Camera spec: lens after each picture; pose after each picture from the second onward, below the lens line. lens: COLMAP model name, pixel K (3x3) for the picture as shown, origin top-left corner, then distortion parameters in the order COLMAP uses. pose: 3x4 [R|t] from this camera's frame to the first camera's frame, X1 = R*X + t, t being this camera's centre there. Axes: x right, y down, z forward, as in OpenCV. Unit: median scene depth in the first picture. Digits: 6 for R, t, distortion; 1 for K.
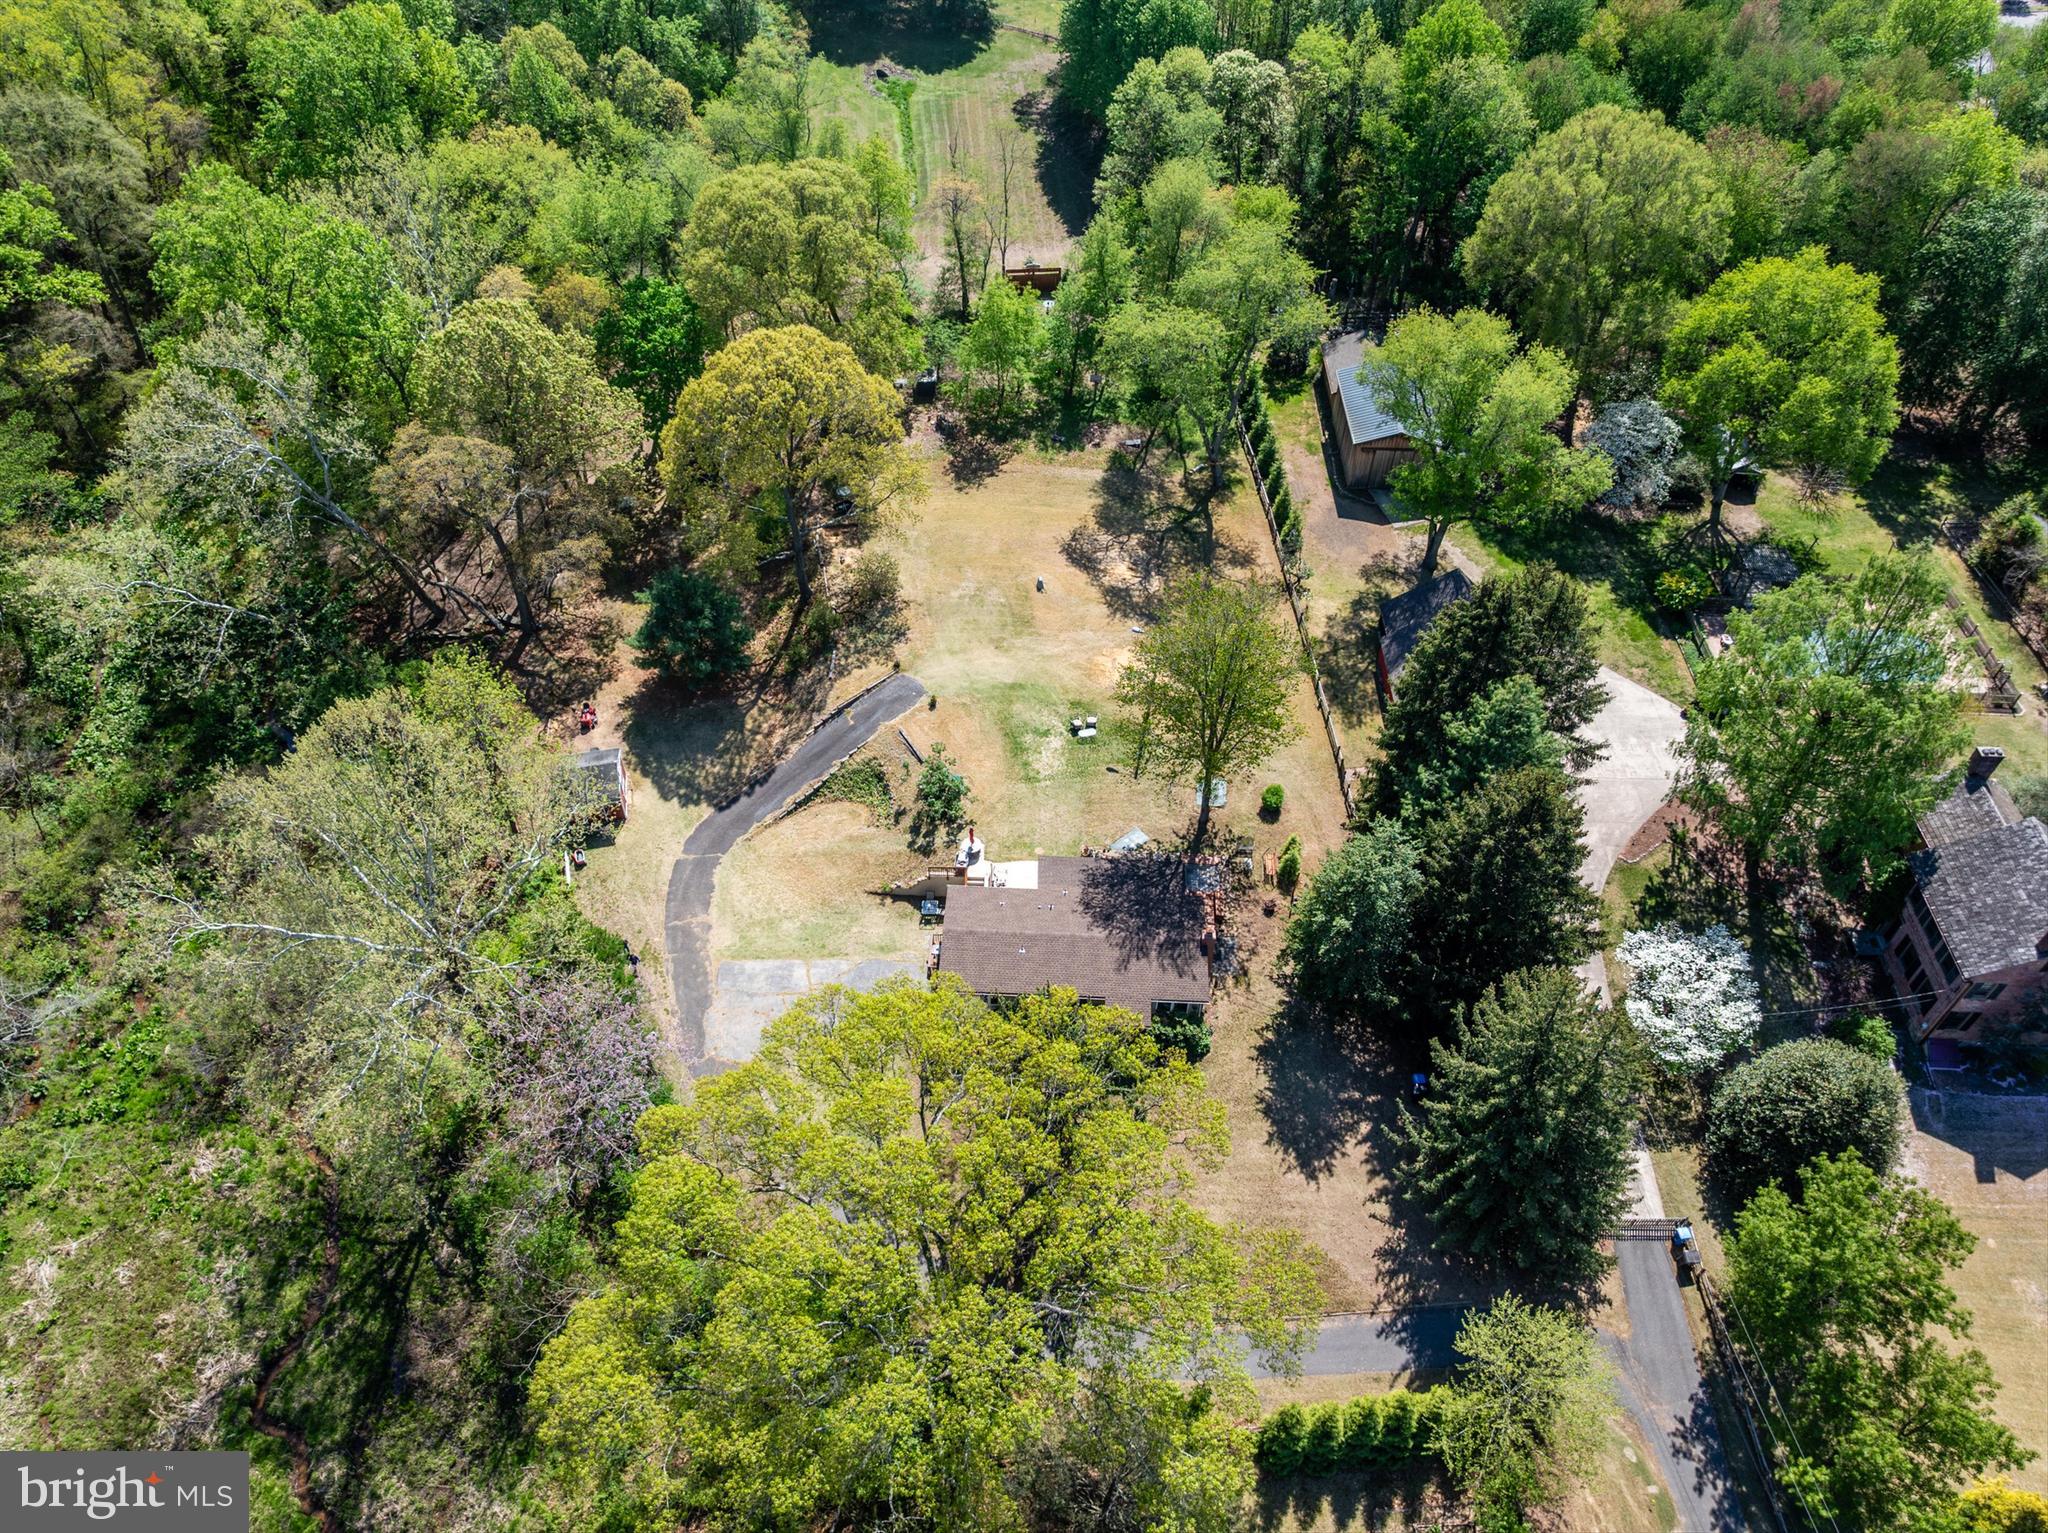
lens RADIAL K [[1449.1, 0, 1027.4], [0, 1449.1, 762.9], [0, 0, 1]] dist [-0.035403, 0.006287]
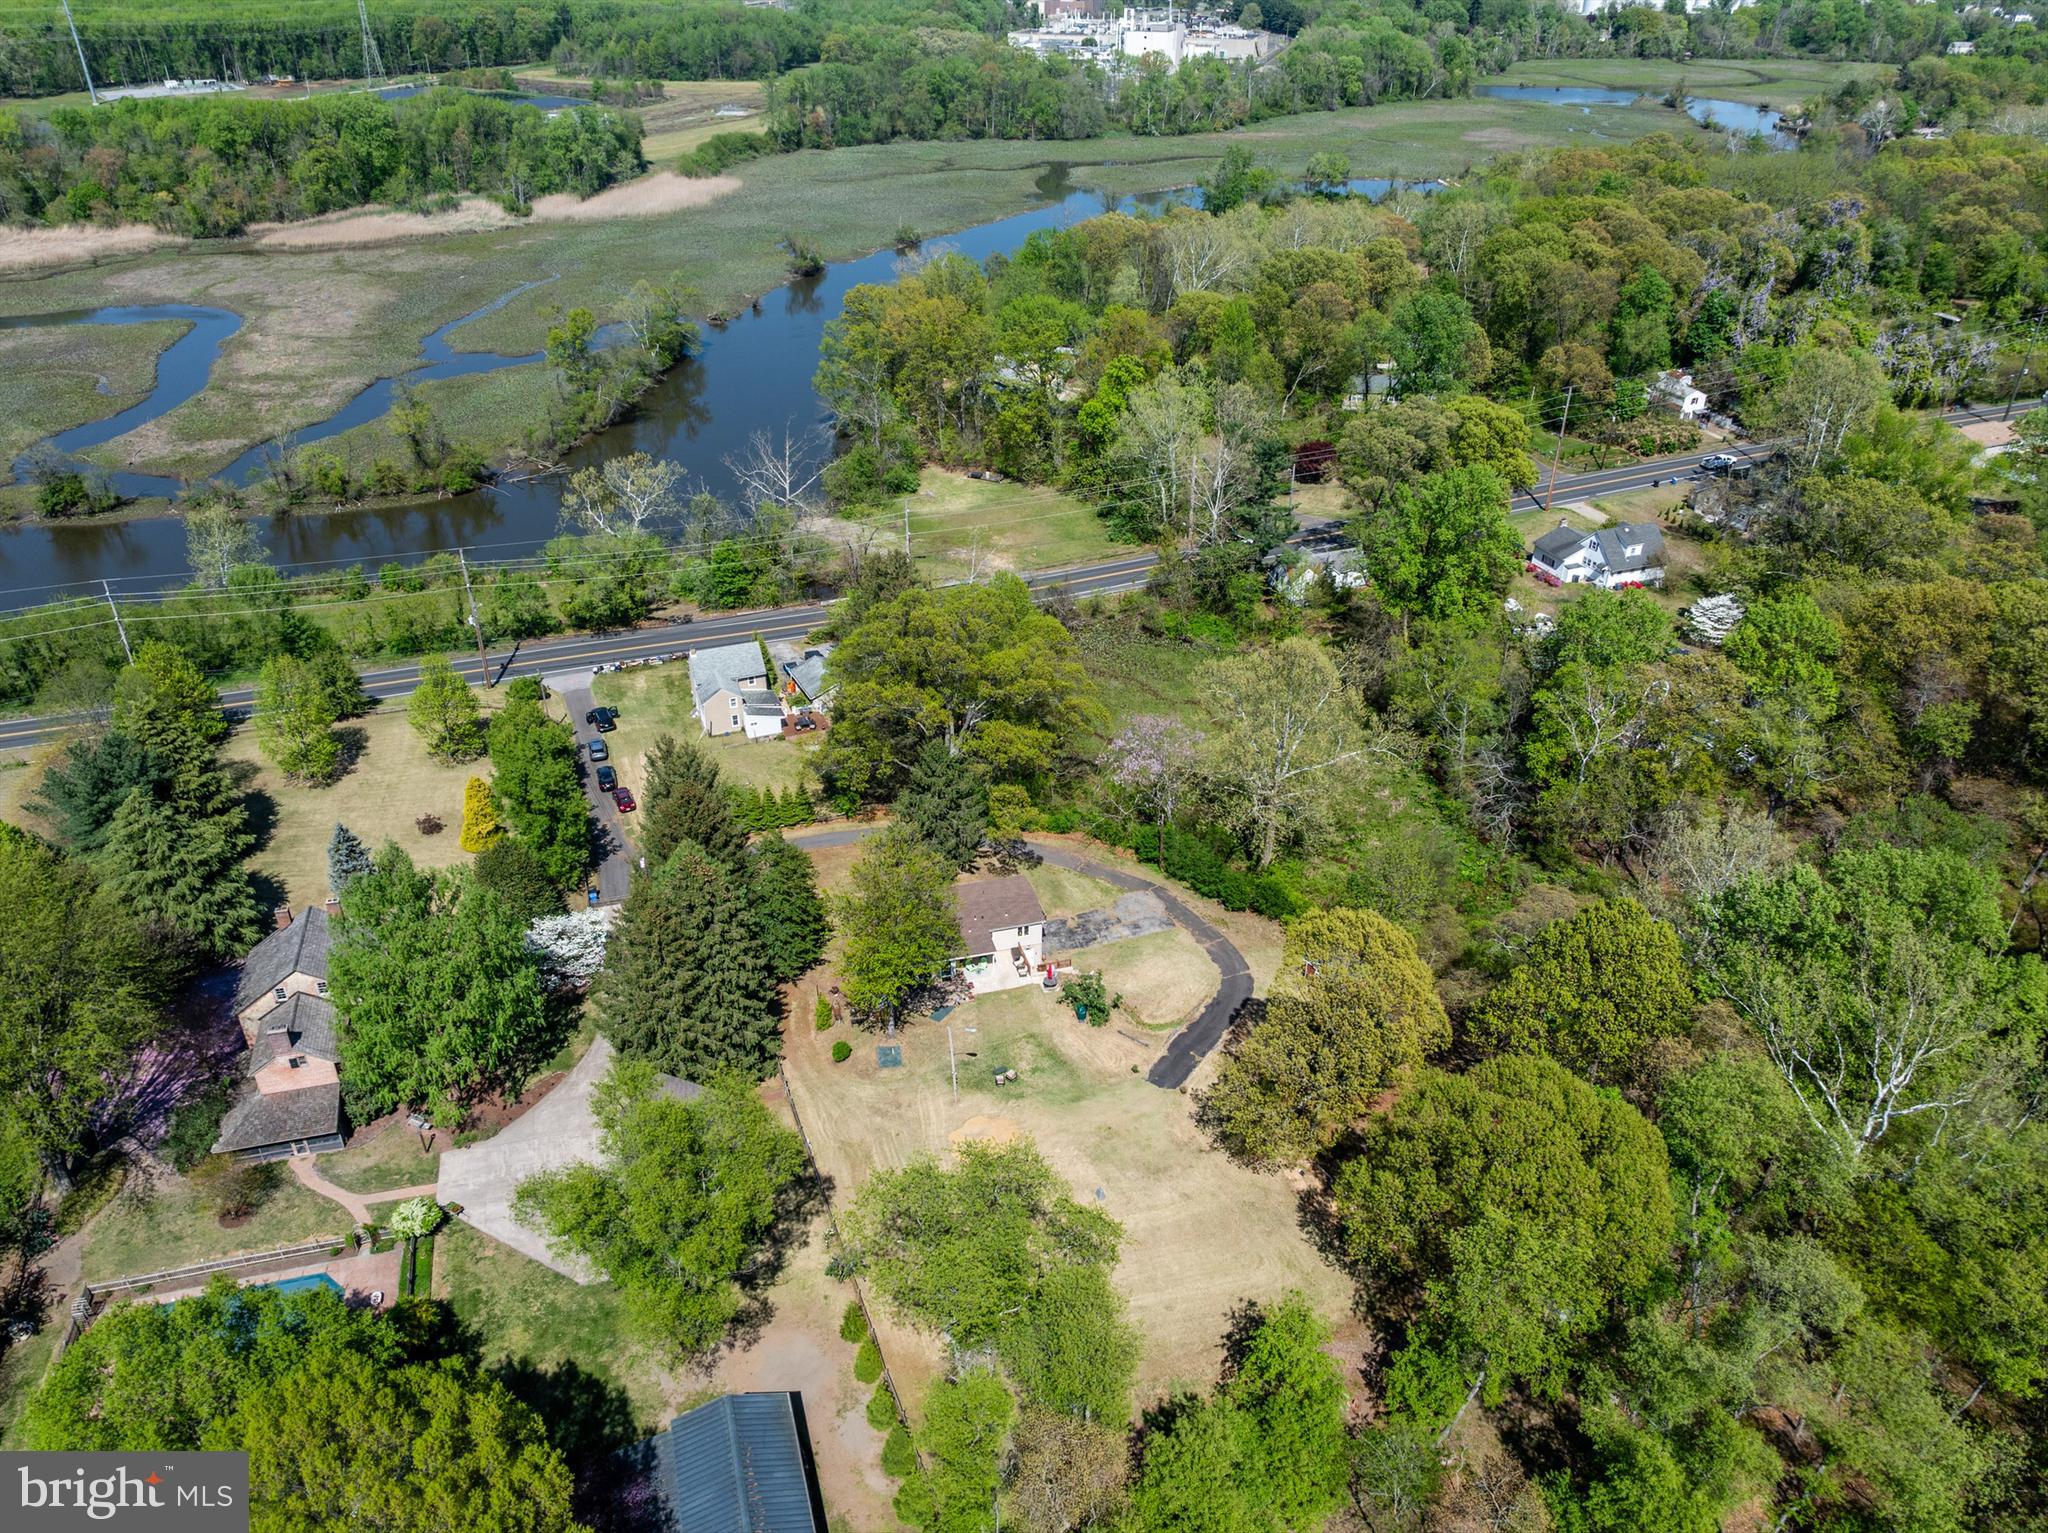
lens RADIAL K [[1465.7, 0, 1024.0], [0, 1465.7, 766.5], [0, 0, 1]] dist [-0.018694, -0.043246]
pose [[-0.952273, 0.146358, -0.267872, 0.296644], [-0.229801, 0.233880, 0.944718, -1.174921], [0.200917, 0.961187, -0.189085, 0.949527]]
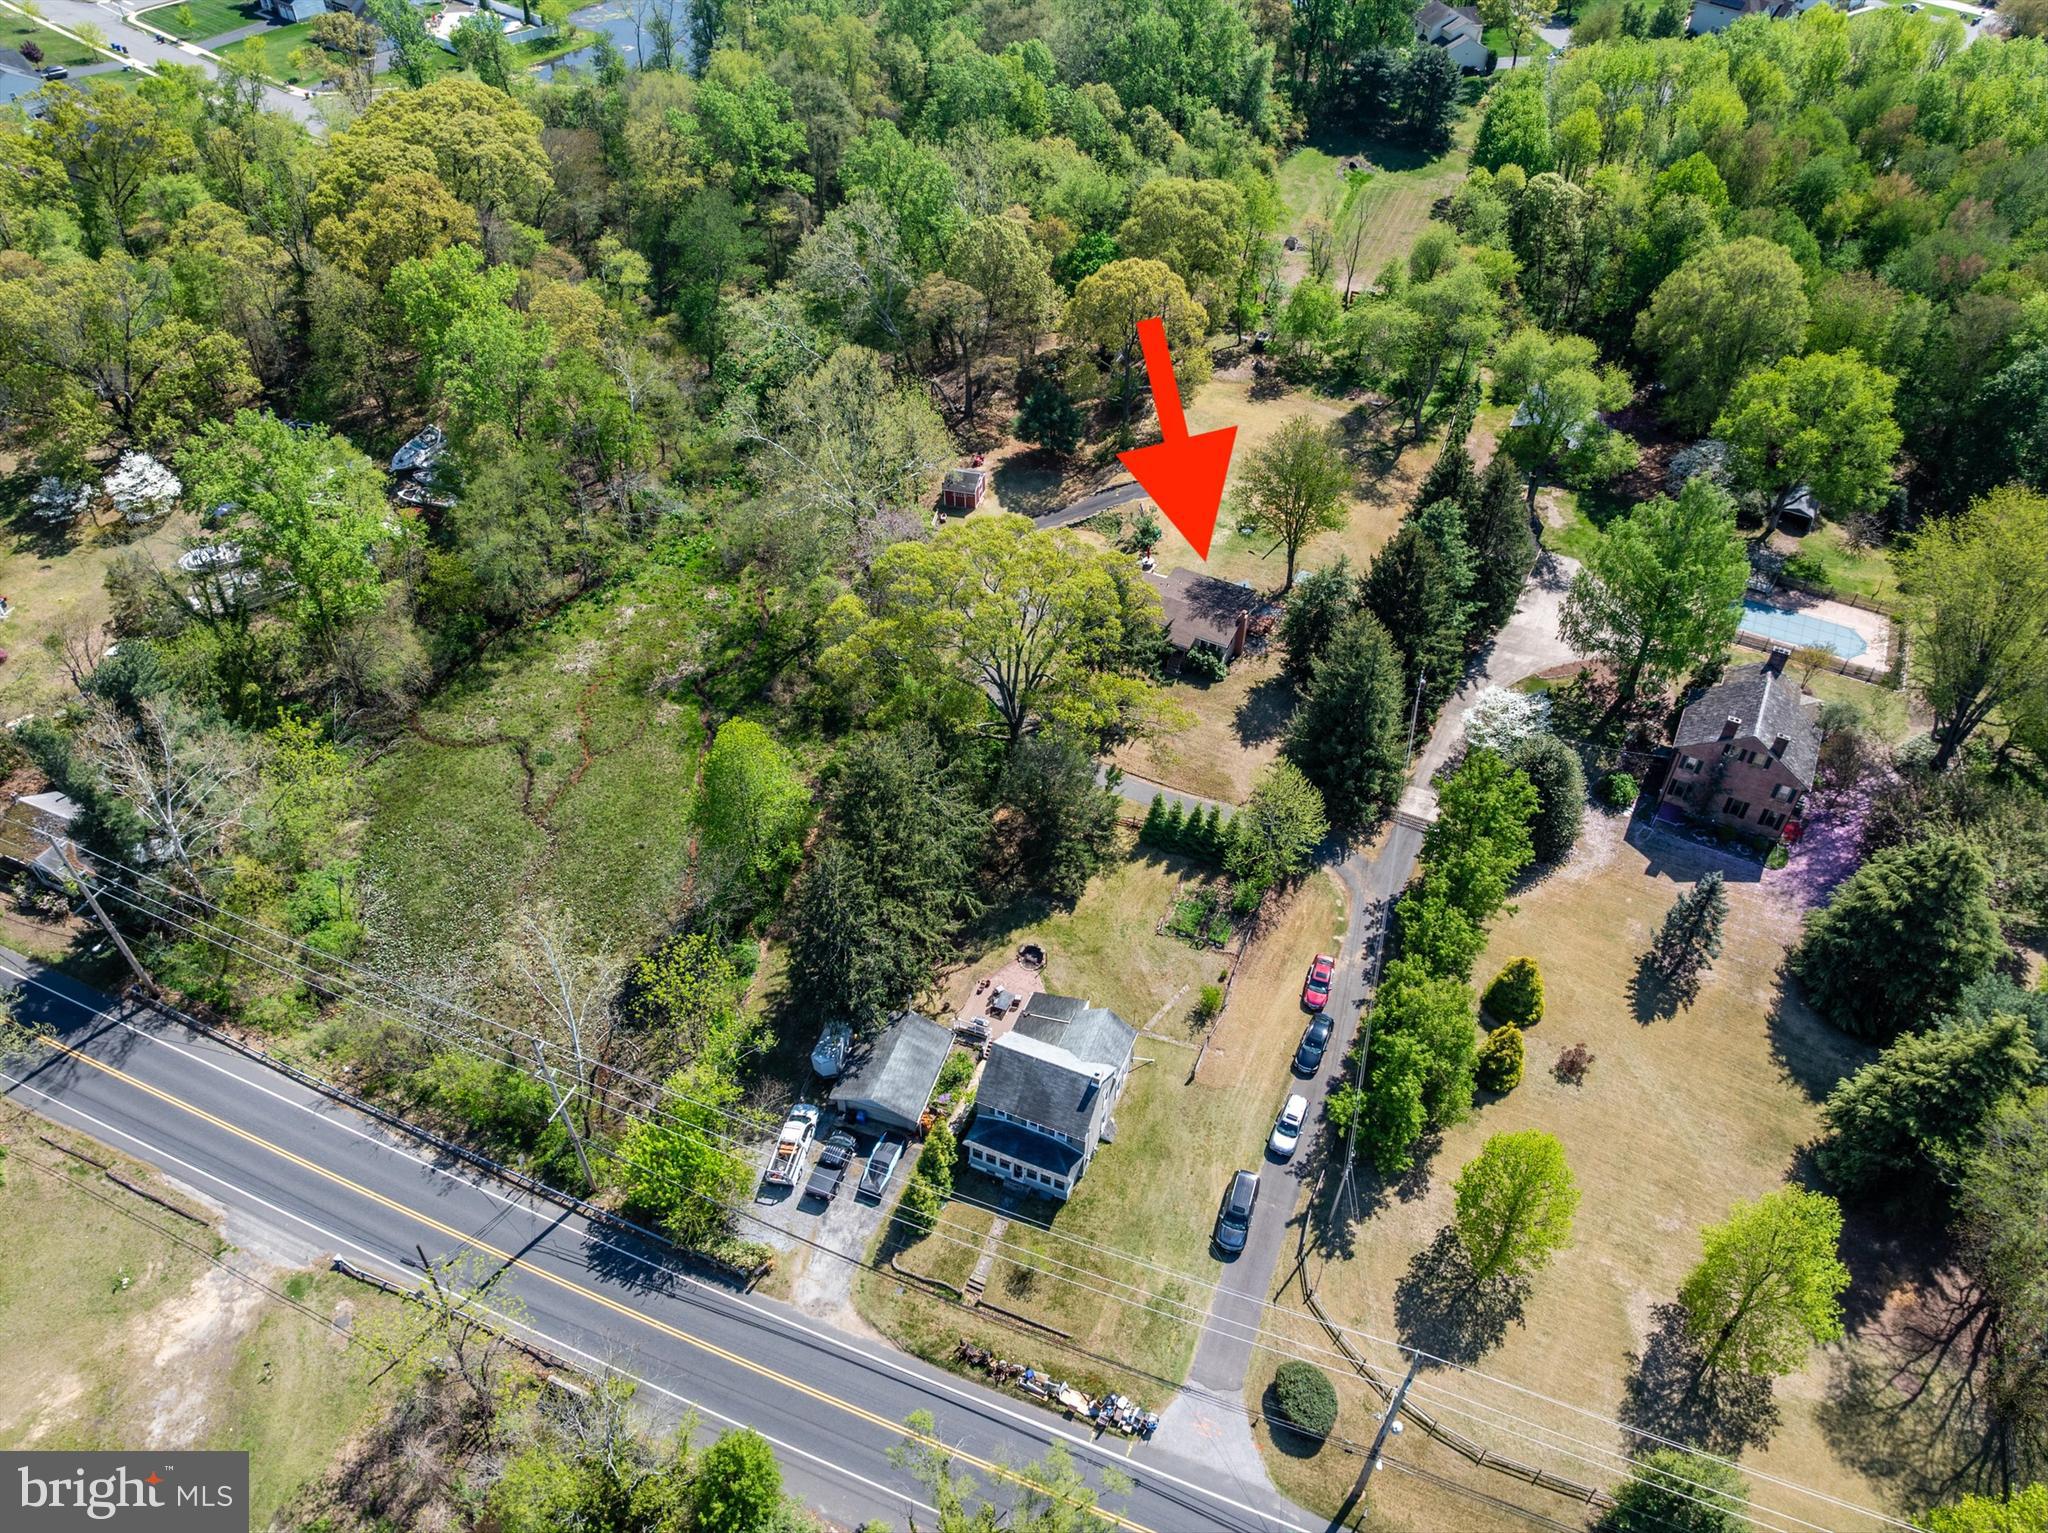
lens RADIAL K [[1465.7, 0, 1024.0], [0, 1465.7, 766.5], [0, 0, 1]] dist [-0.018694, -0.043246]
pose [[0.896110, 0.292534, -0.333783, 0.423242], [-0.318259, 0.947704, -0.023847, 0.333032], [0.309351, 0.127599, 0.942348, -0.562368]]
